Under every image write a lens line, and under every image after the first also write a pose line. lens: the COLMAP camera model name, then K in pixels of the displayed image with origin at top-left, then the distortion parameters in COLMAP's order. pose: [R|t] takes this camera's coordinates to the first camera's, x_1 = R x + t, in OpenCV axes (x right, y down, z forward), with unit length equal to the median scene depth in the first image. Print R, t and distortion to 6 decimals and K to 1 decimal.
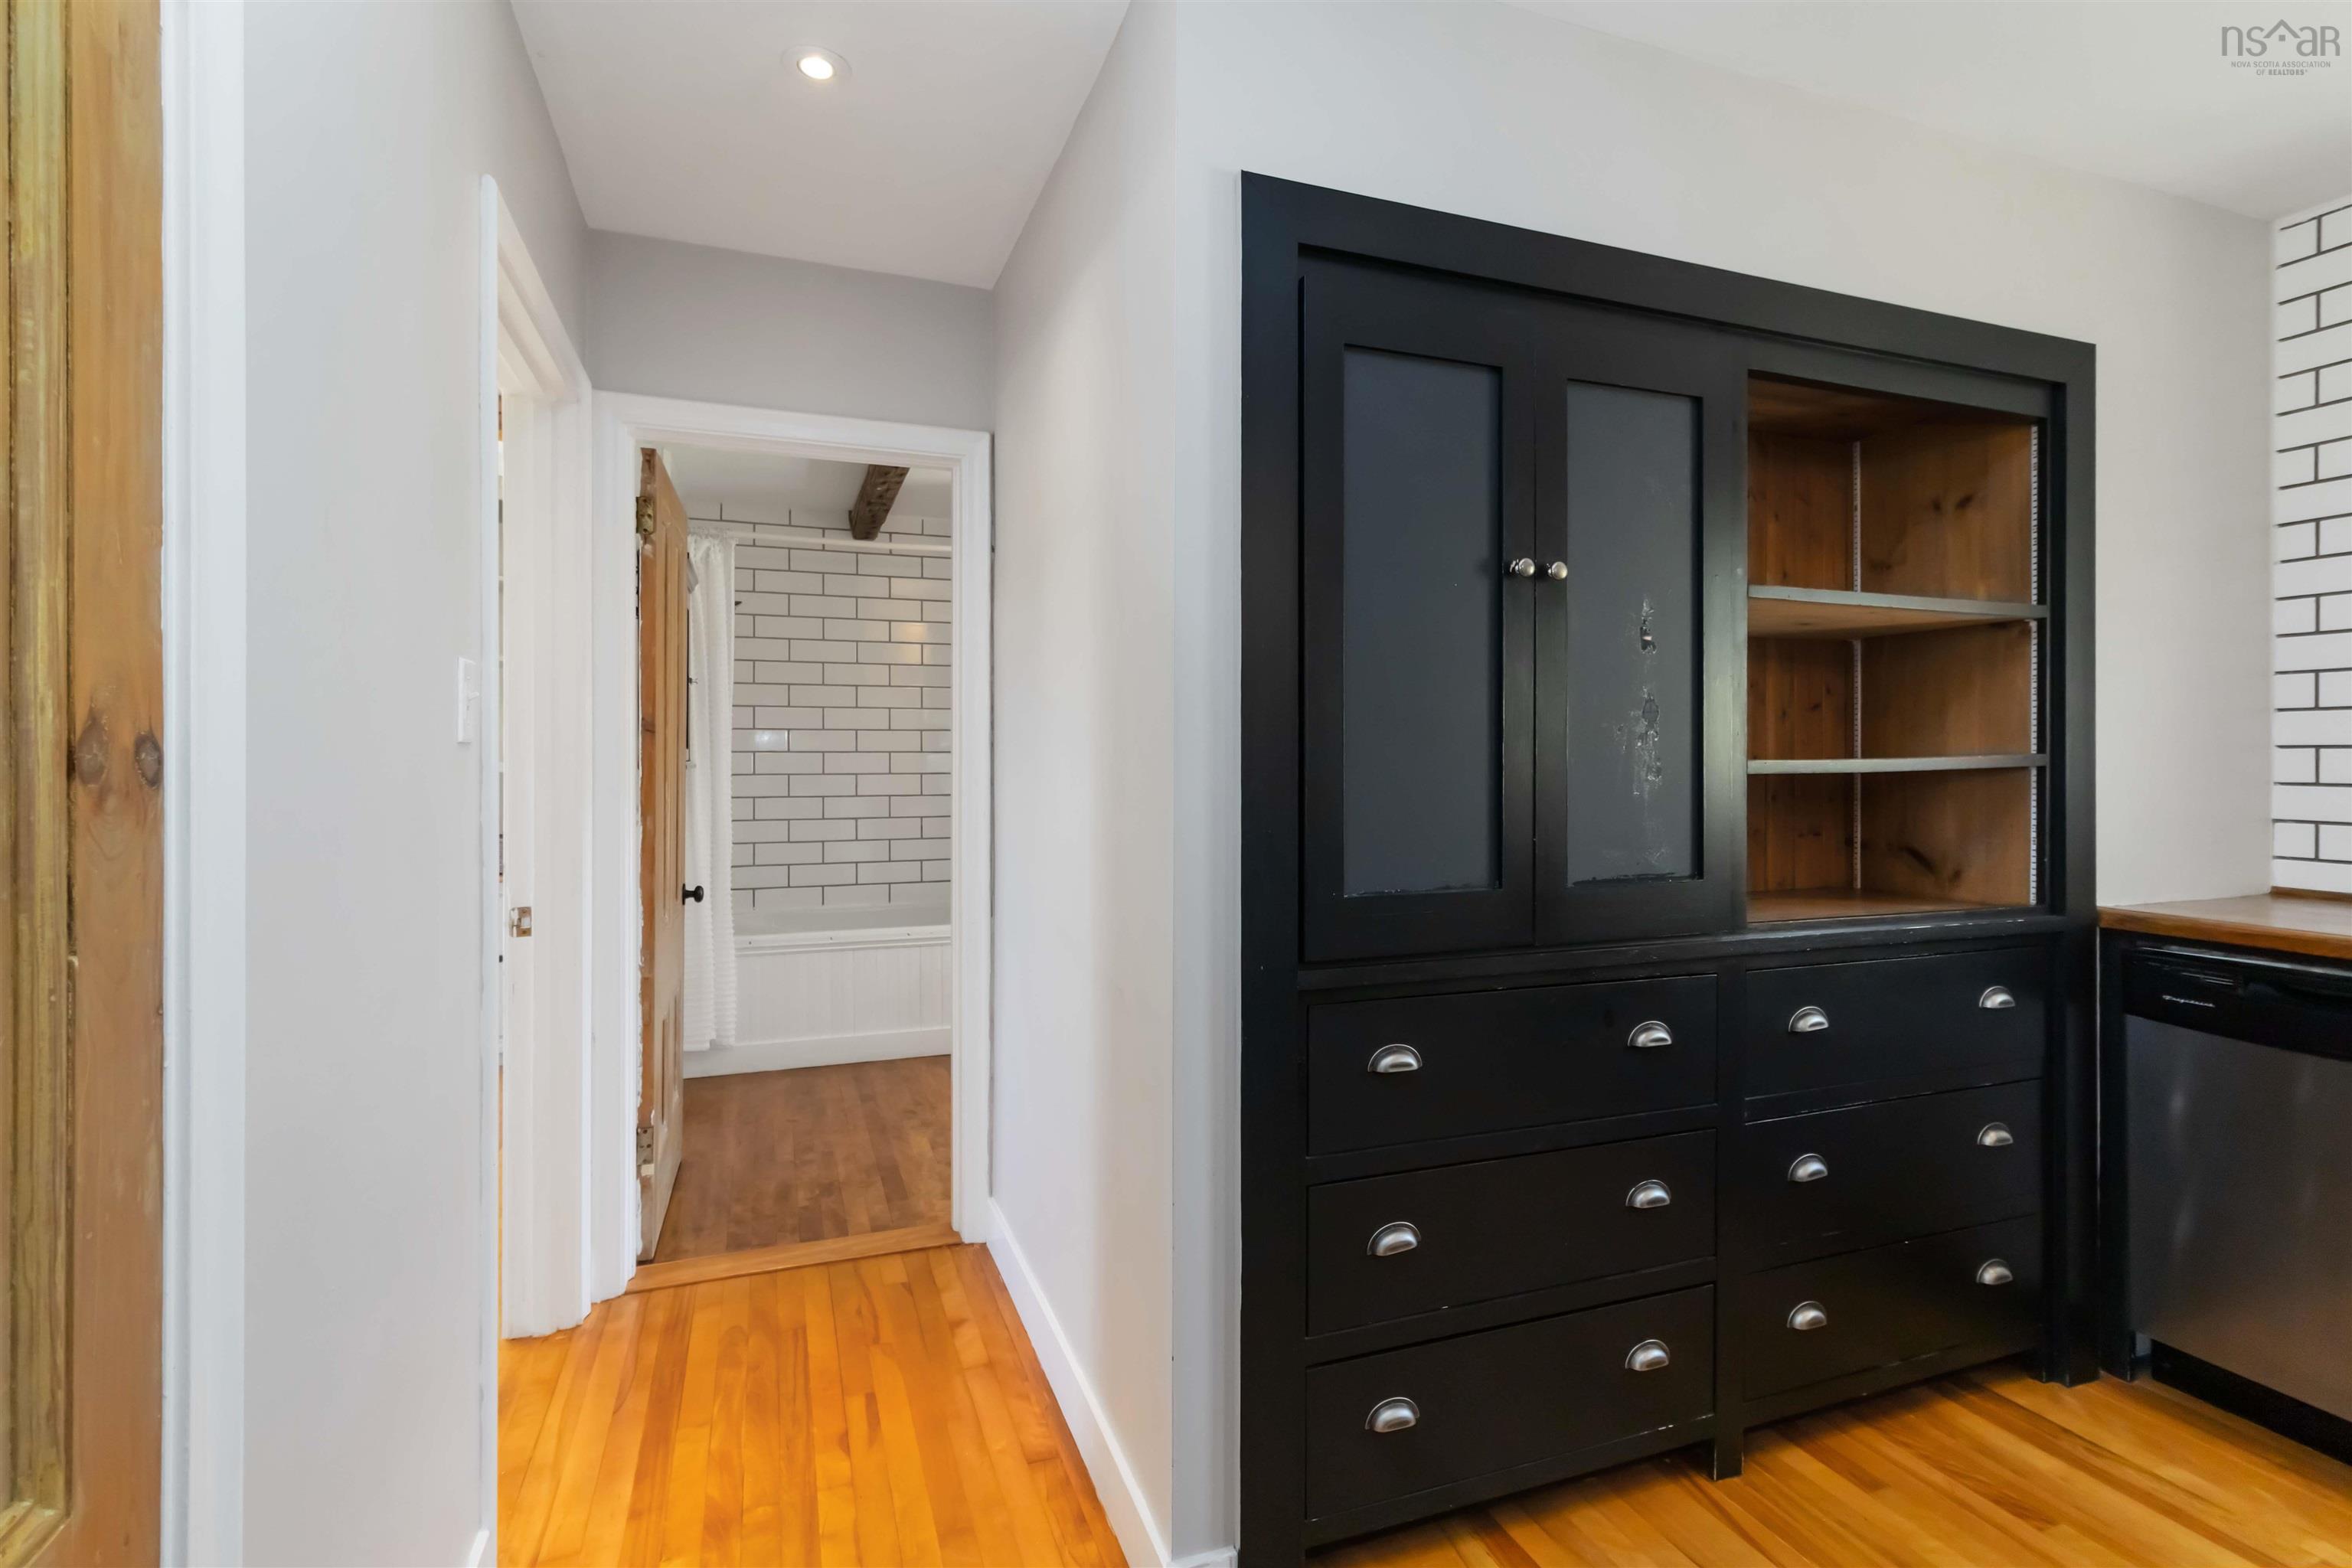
lens RADIAL K [[1099.7, 0, 1174.9], [0, 1099.7, 761.1], [0, 0, 1]] dist [0.003957, 0.000624]
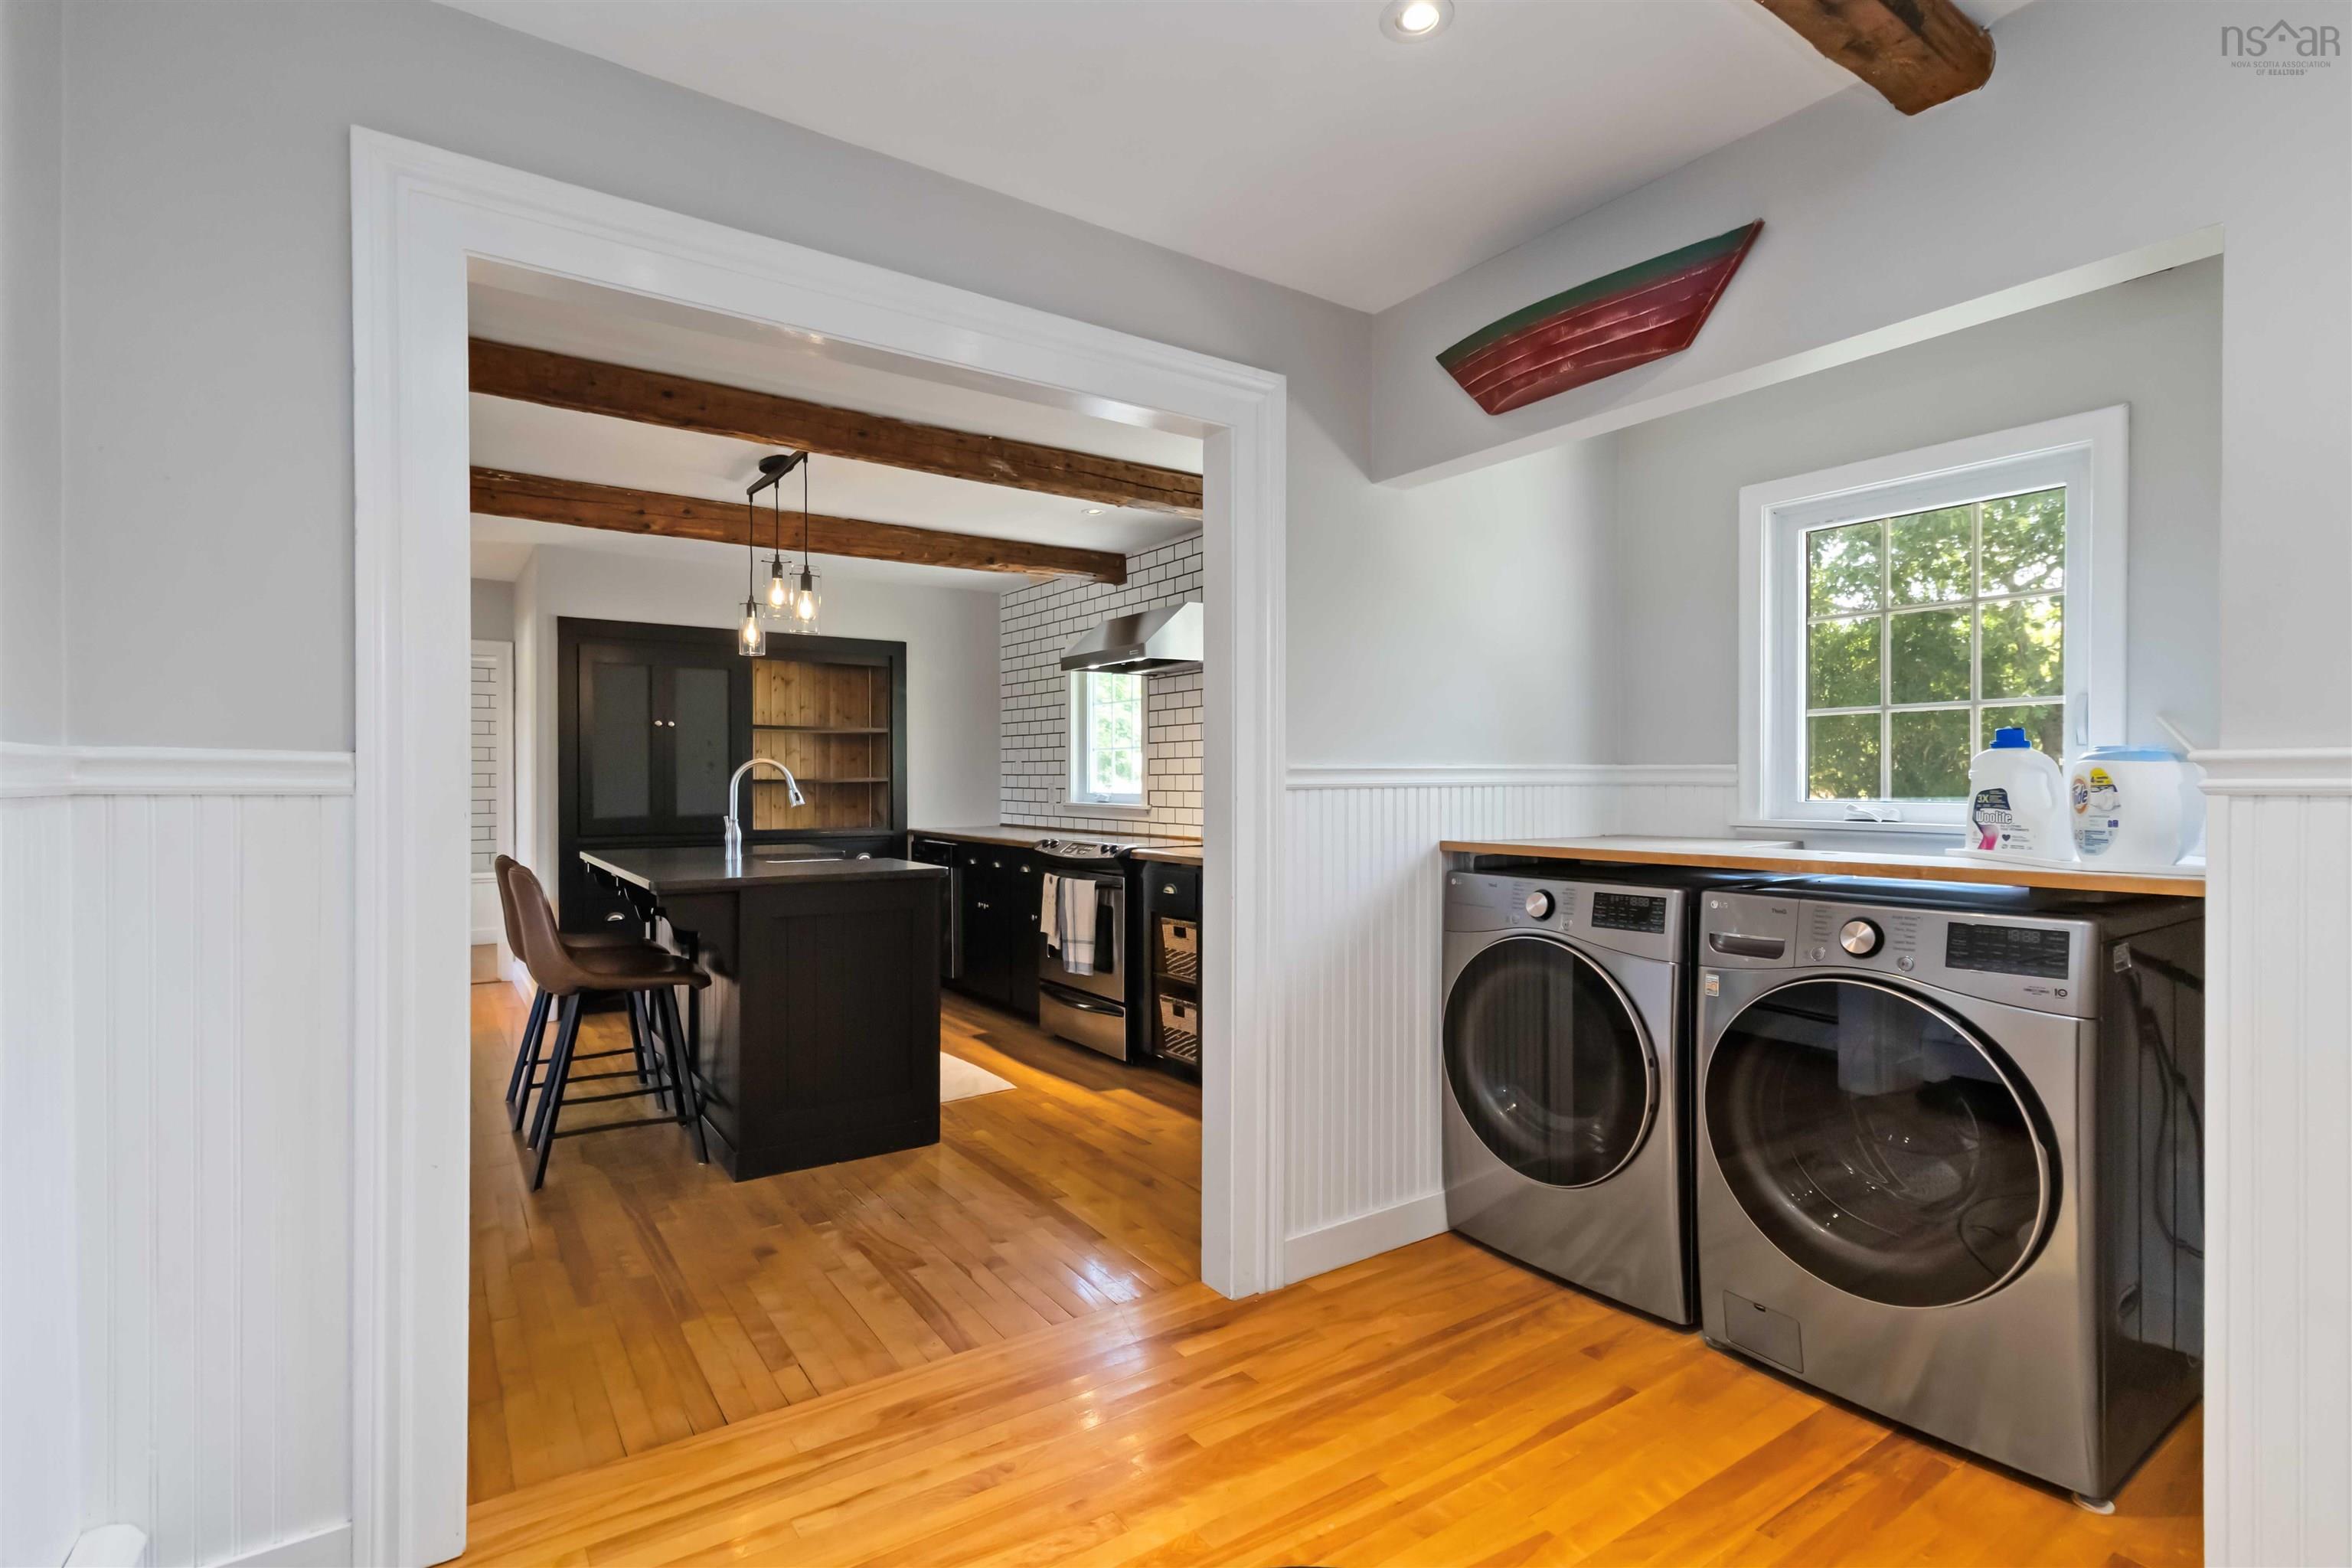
lens RADIAL K [[1119.7, 0, 1173.9], [0, 1119.7, 788.7], [0, 0, 1]] dist [0.002586, 0.000252]
pose [[0.969565, -0.001610, 0.244830, 0.795354], [-0.000678, 0.999957, 0.009260, -0.004238], [-0.244835, -0.009144, 0.969522, -2.170588]]
